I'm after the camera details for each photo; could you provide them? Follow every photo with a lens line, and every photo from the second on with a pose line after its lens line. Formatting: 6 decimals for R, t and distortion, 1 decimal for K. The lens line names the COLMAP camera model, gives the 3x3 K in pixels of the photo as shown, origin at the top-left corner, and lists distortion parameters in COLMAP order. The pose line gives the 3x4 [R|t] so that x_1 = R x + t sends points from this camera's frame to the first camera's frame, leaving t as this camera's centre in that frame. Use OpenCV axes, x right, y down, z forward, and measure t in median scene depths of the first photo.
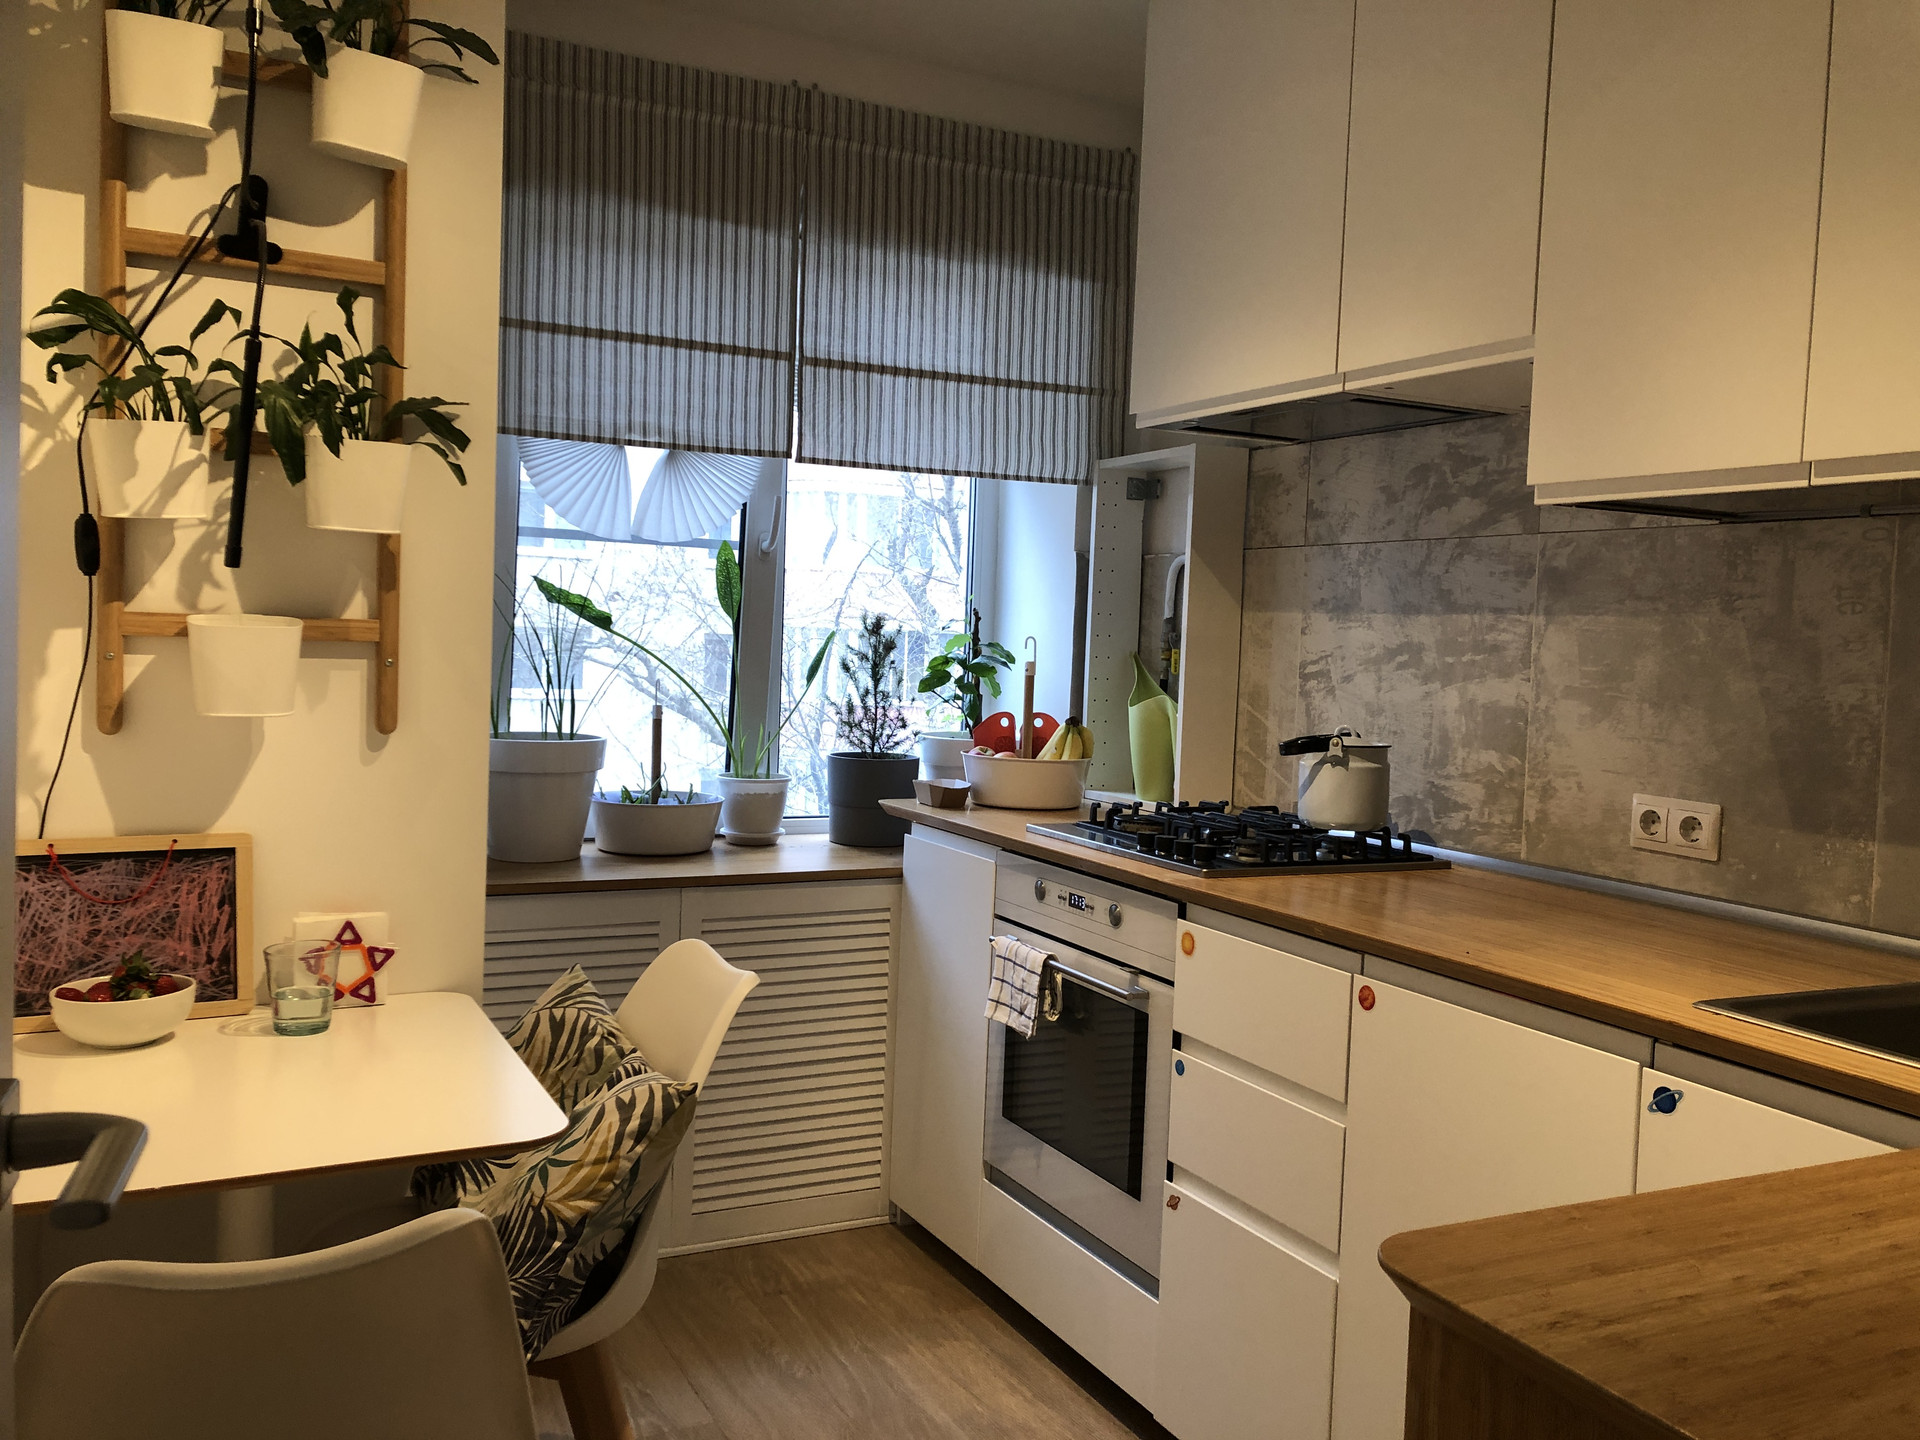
lens RADIAL K [[1561.8, 0, 979.2], [0, 1561.8, 712.8], [0, 0, 1]] dist [0.019592, -0.014578]
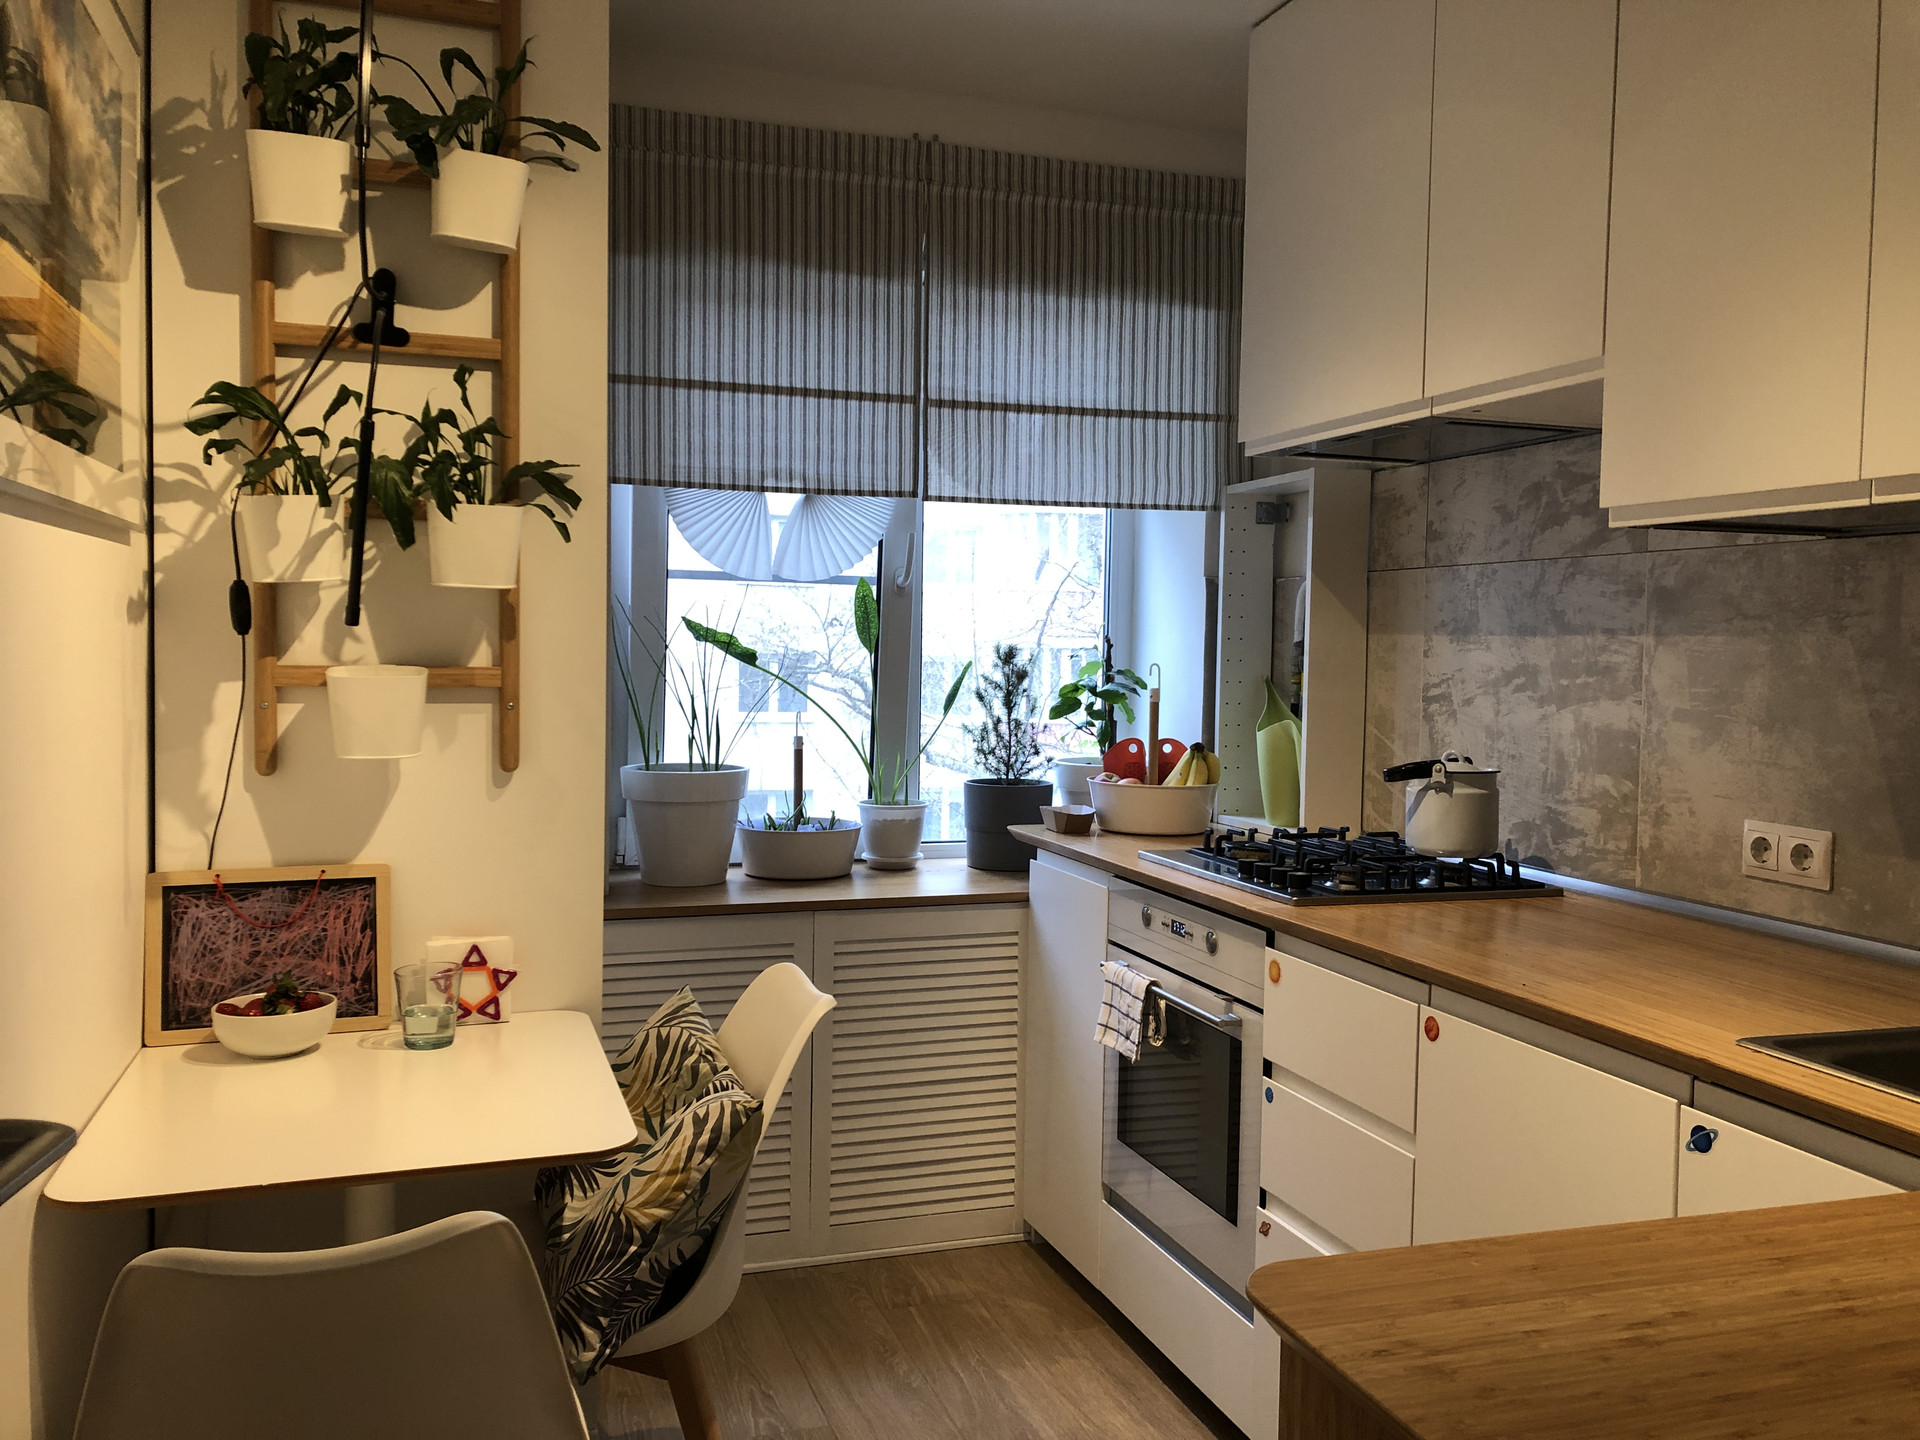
lens RADIAL K [[1561.8, 0, 979.2], [0, 1561.8, 712.8], [0, 0, 1]] dist [0.019592, -0.014578]
pose [[0.989621, -0.015046, -0.142913, 0.079477], [0.013471, 0.999838, -0.011977, -0.008019], [0.143070, 0.009927, 0.989663, -0.021981]]
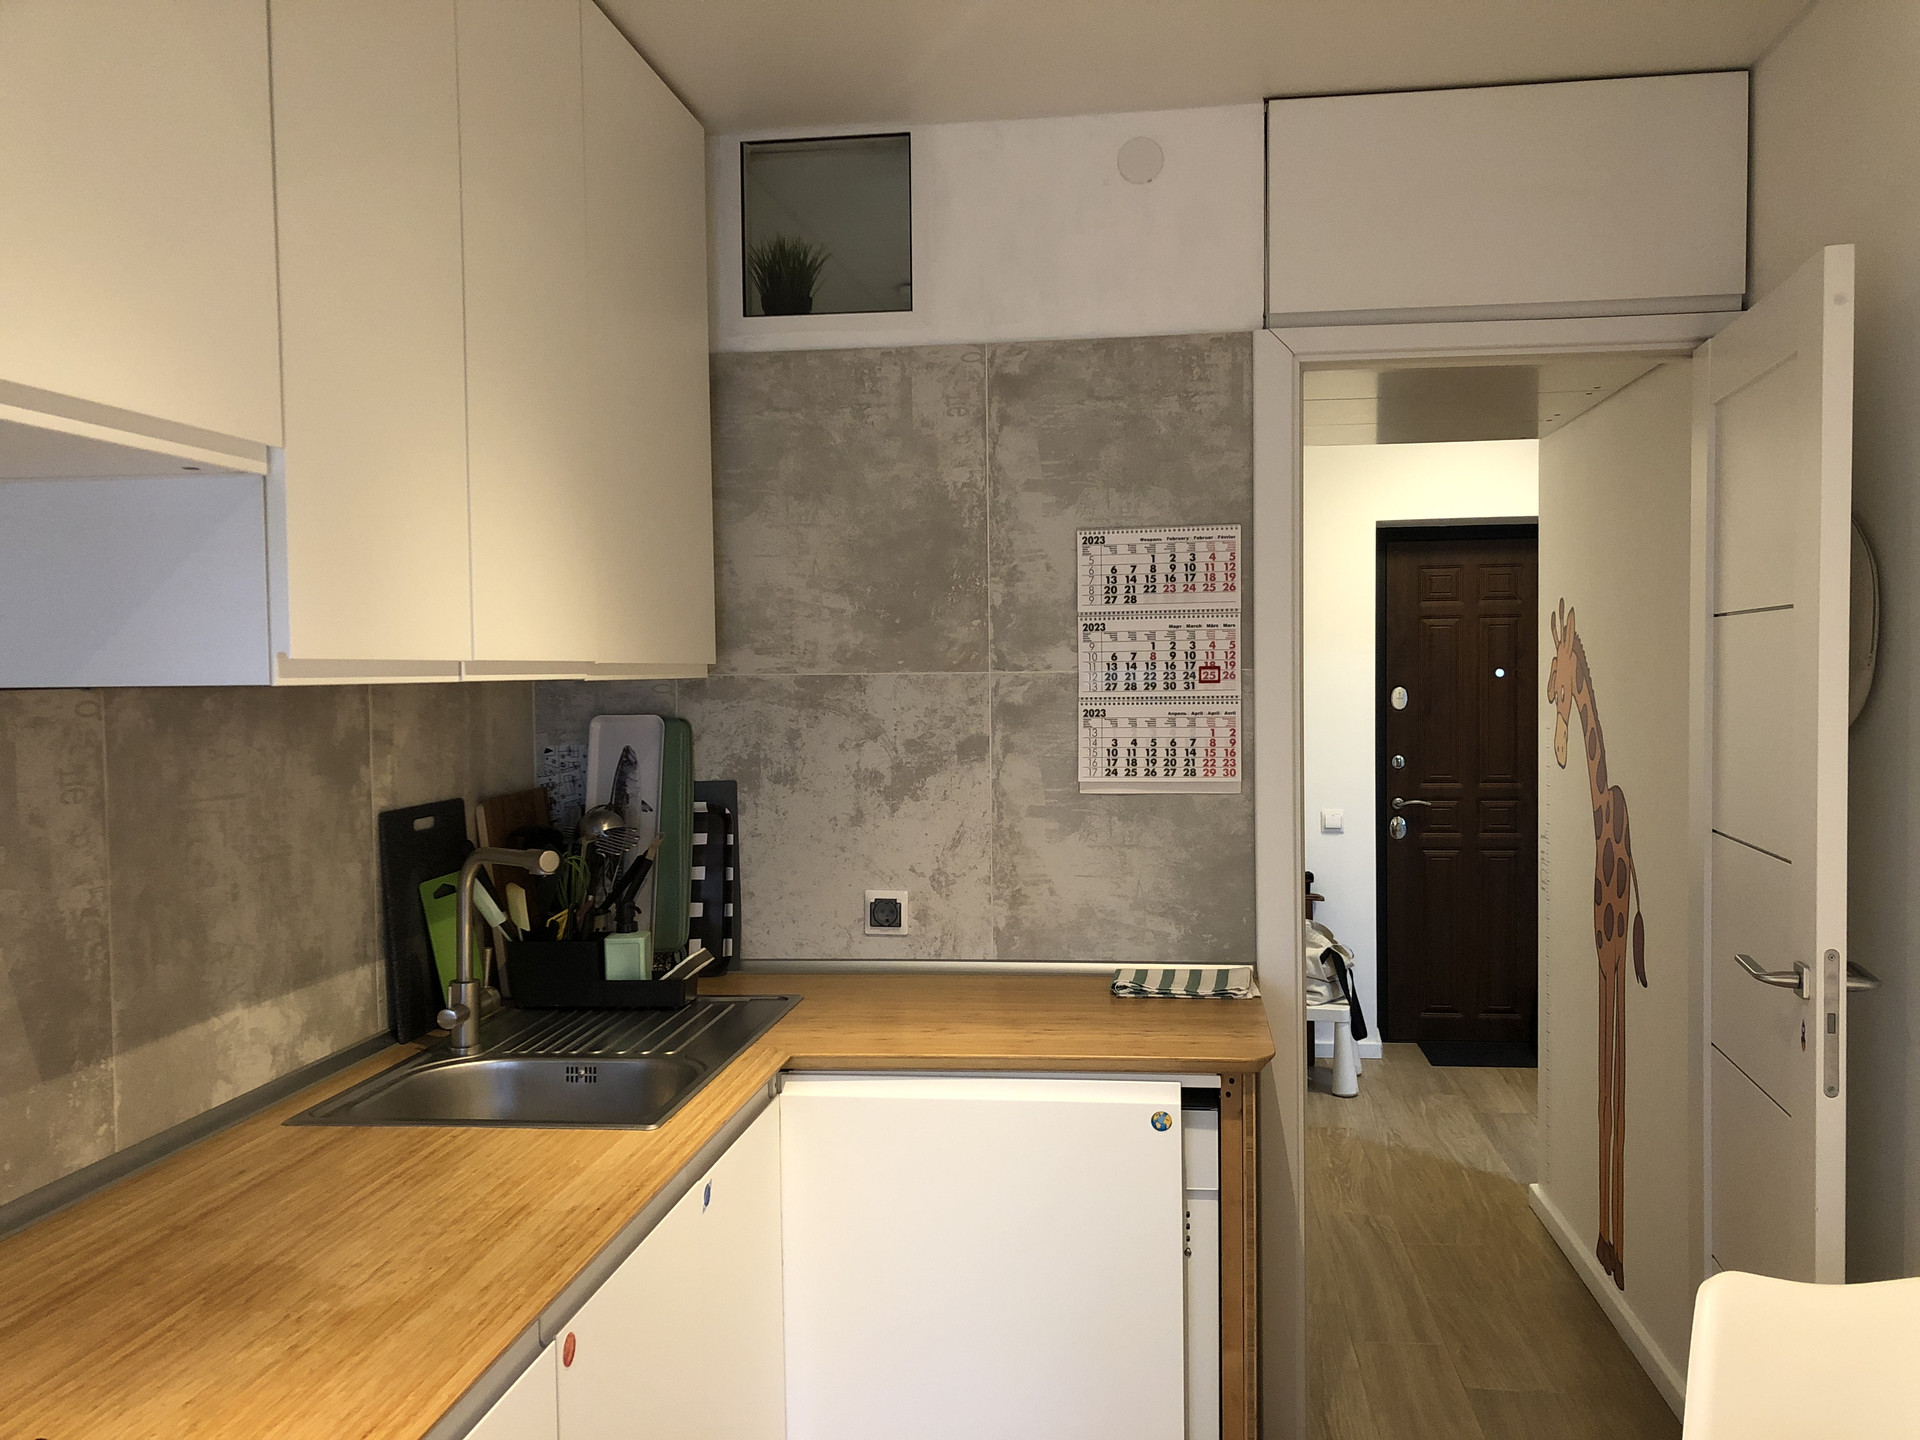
lens RADIAL K [[1581.1, 0, 976.8], [0, 1581.1, 731.0], [0, 0, 1]] dist [0.065977, -0.122950]
pose [[-0.832440, -0.052465, 0.551625, -0.241443], [0.008562, 0.994171, 0.107476, -0.145661], [-0.554049, 0.094191, -0.827139, 1.105238]]
